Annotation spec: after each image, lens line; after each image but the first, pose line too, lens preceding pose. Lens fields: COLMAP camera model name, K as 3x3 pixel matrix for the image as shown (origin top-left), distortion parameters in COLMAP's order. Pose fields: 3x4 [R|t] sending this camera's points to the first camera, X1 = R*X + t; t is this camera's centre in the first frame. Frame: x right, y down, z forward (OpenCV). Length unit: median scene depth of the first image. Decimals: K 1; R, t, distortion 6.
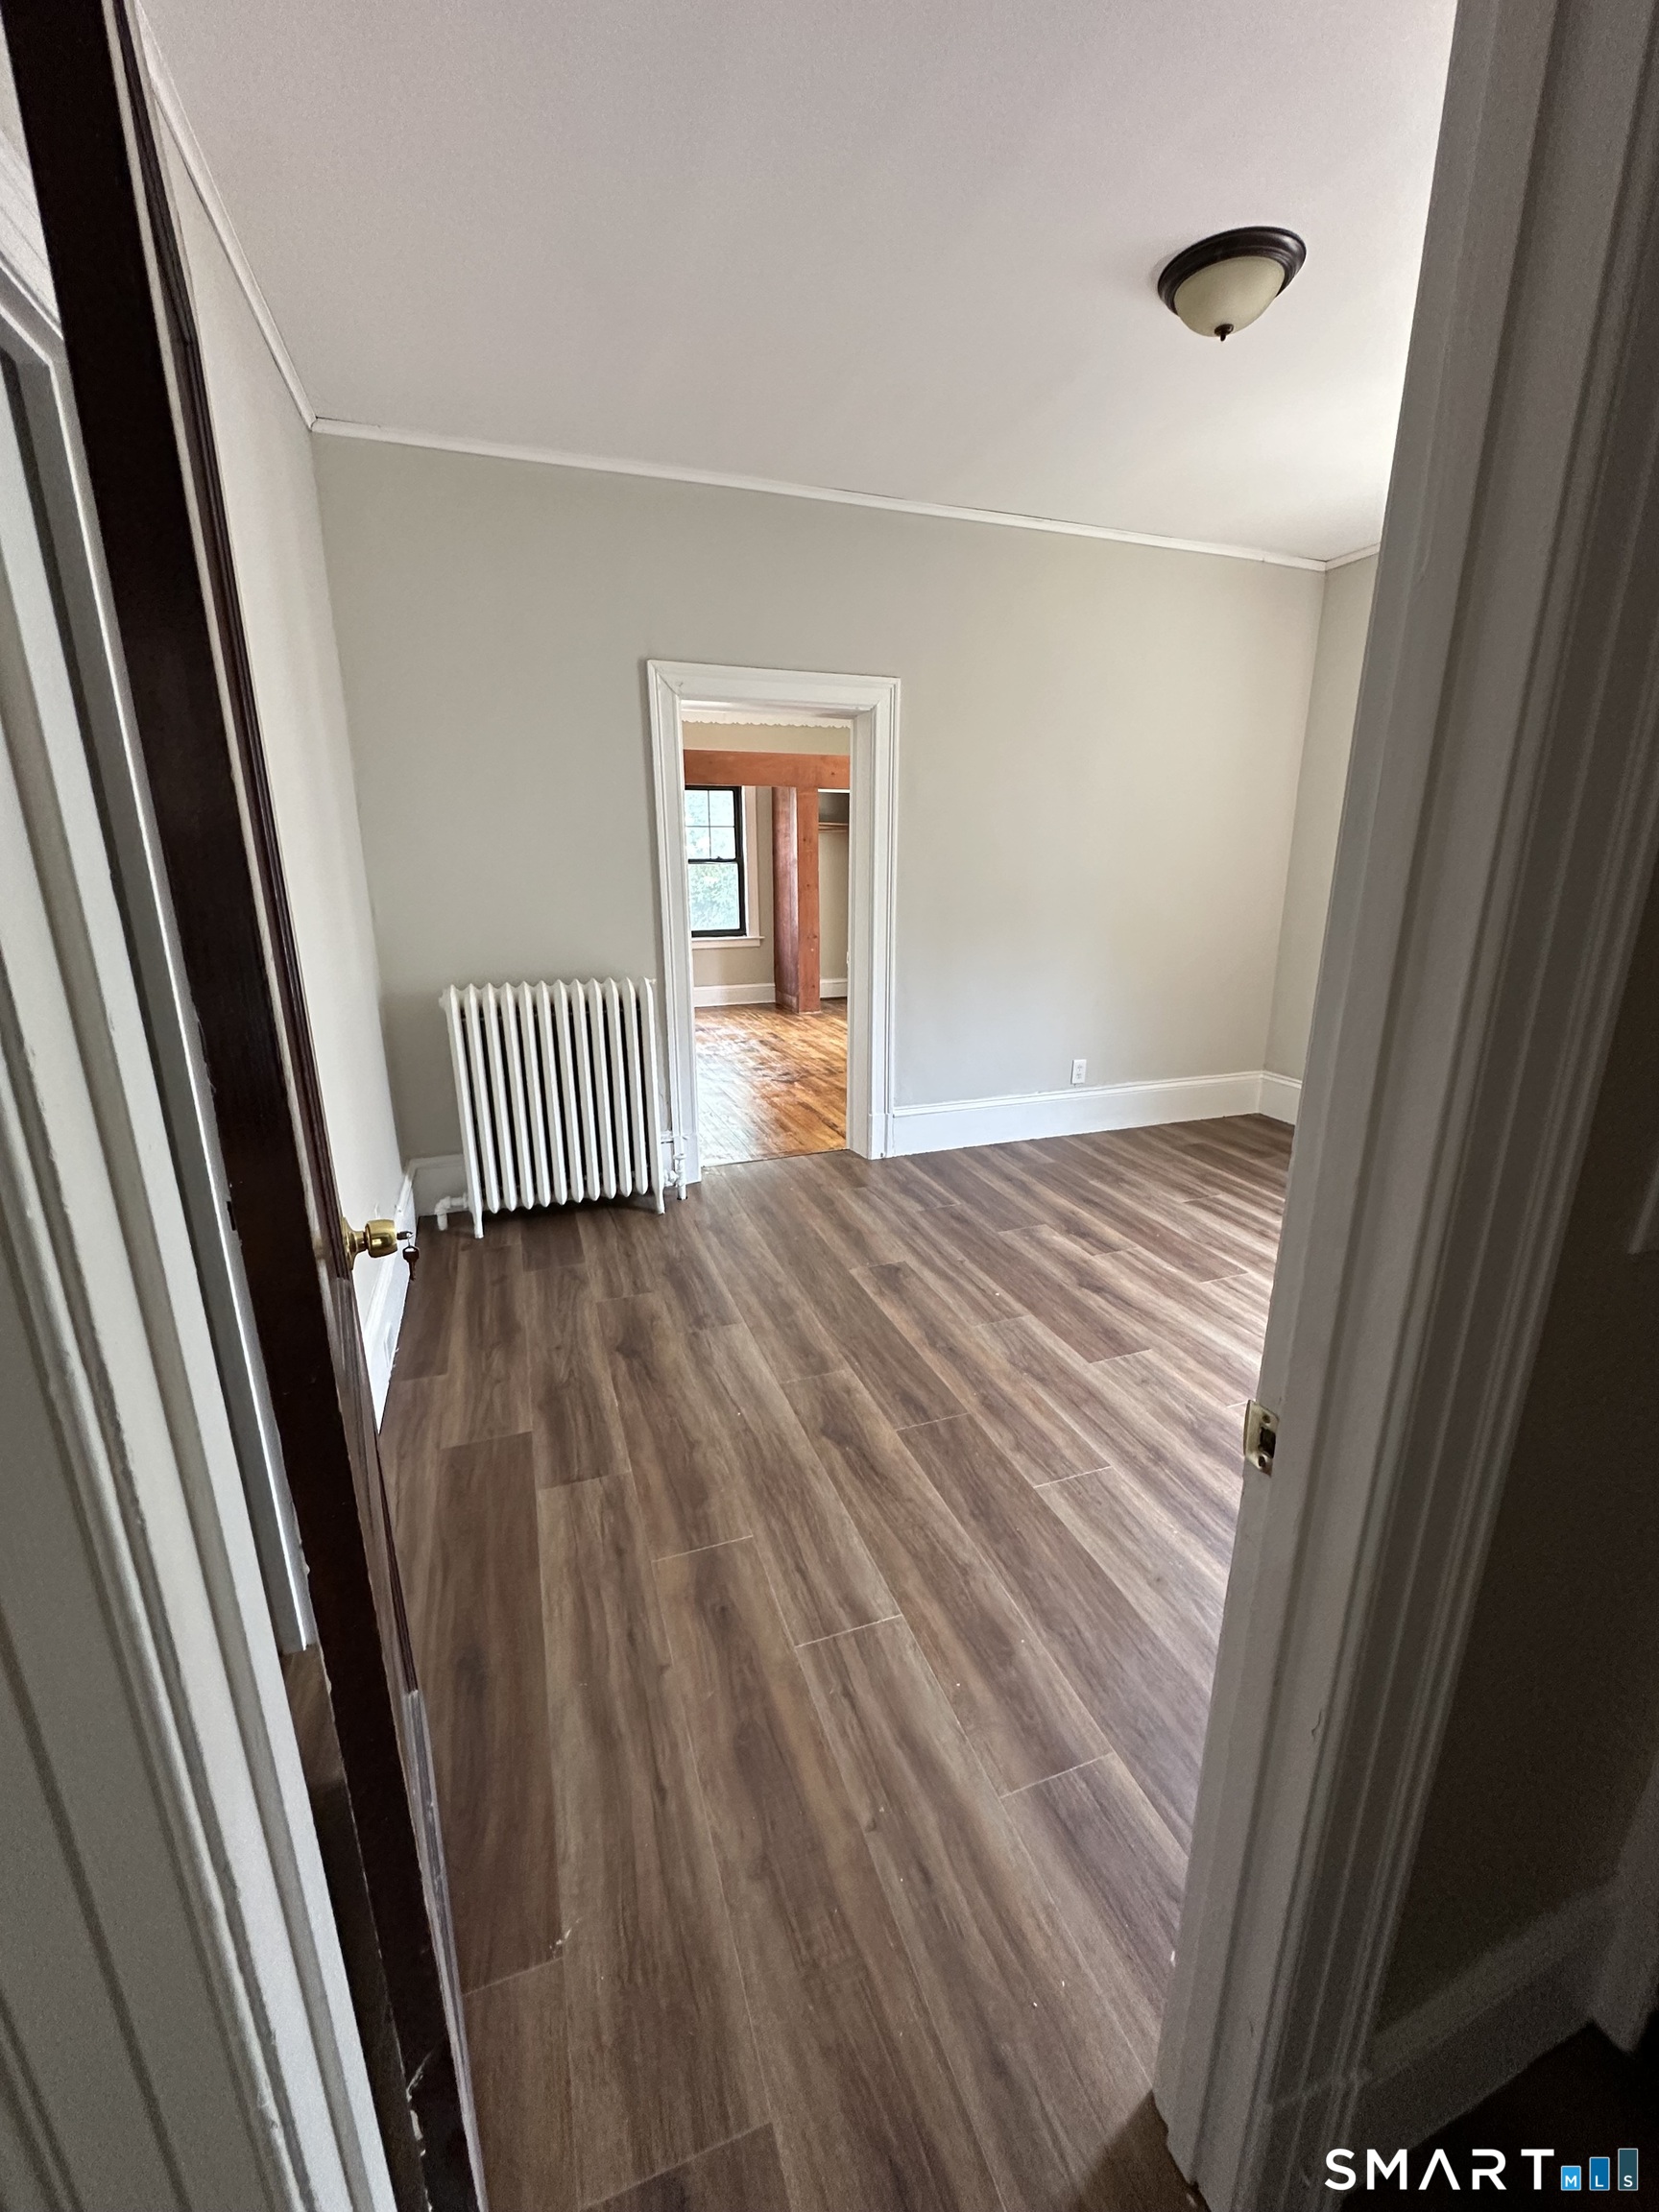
lens RADIAL K [[885.0, 0, 829.7], [0, 885.0, 1100.8], [0, 0, 1]] dist [-0.004561, 0.000897]
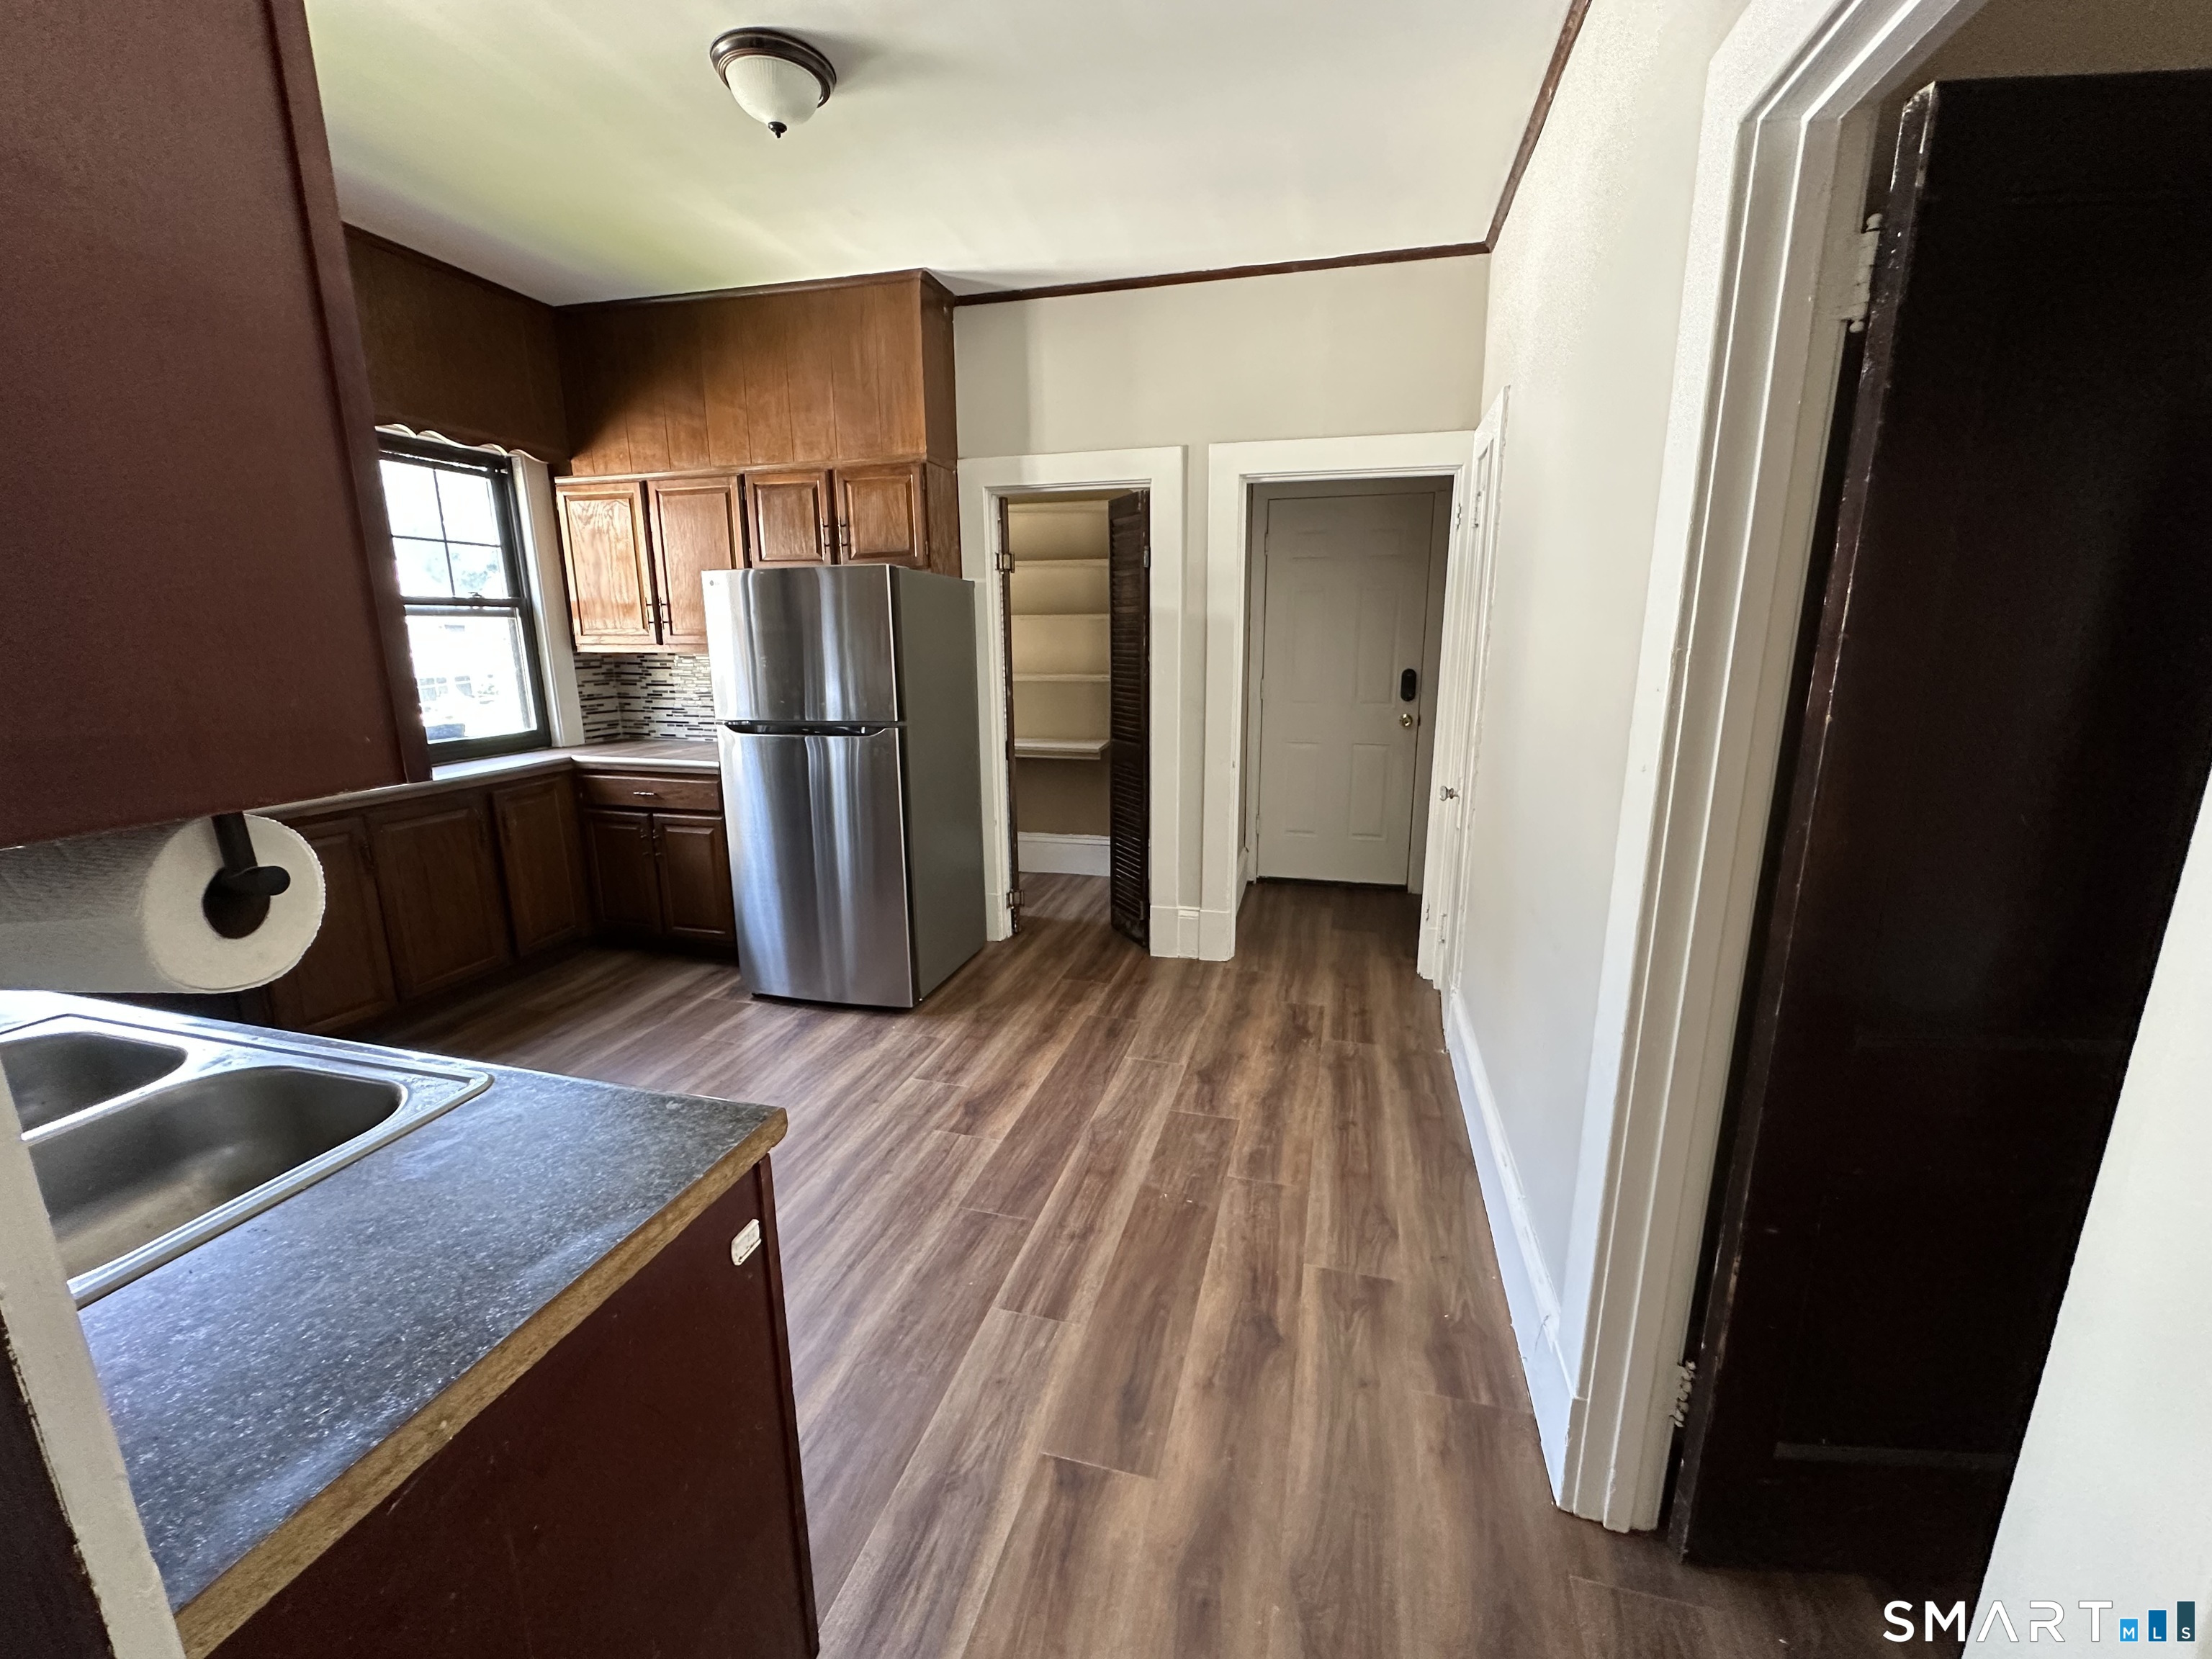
lens RADIAL K [[885.0, 0, 1102.0], [0, 885.0, 829.1], [0, 0, 1]] dist [-0.004561, 0.000897]
pose [[-0.819055, -0.116981, 0.561662, -0.173138], [0.162698, 0.891440, 0.422923, -0.263525], [-0.550161, 0.437778, -0.711106, 0.908752]]
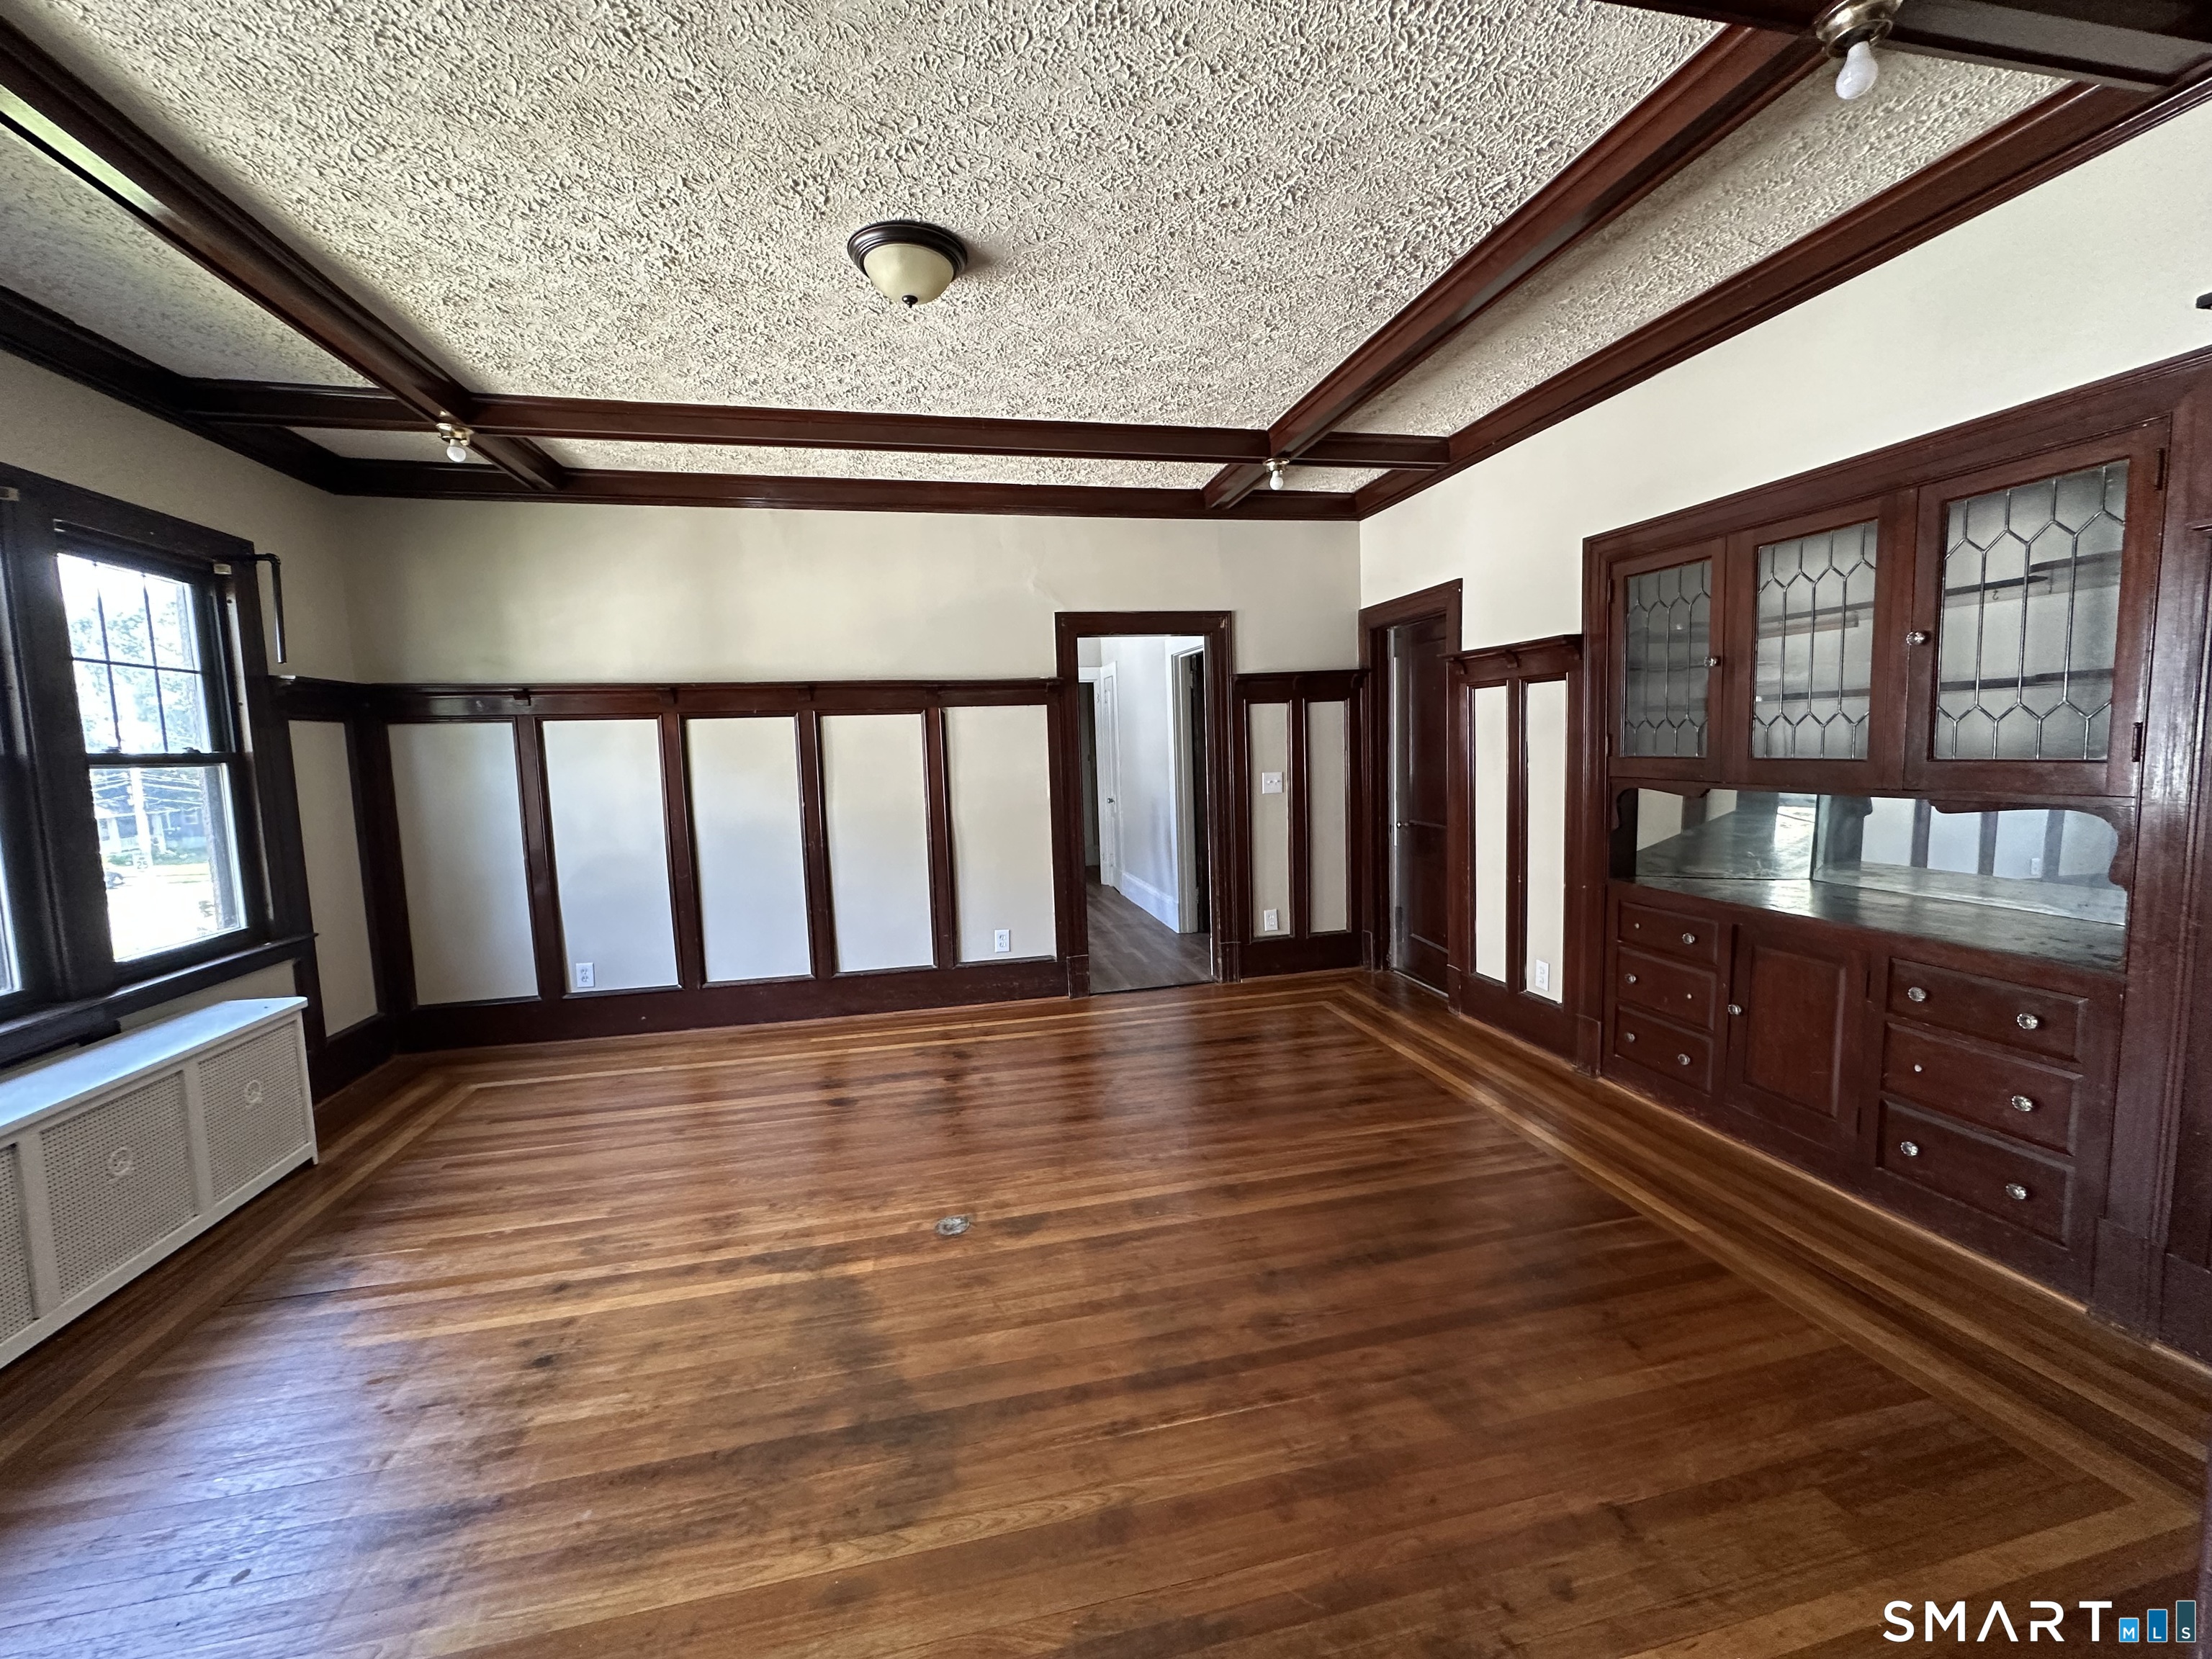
lens RADIAL K [[885.0, 0, 1102.0], [0, 885.0, 829.1], [0, 0, 1]] dist [-0.004561, 0.000897]
pose [[-0.990708, 0.024682, 0.133749, -0.246344], [0.071304, 0.931672, 0.356234, -0.630814], [-0.115818, 0.362461, -0.924775, 2.265466]]
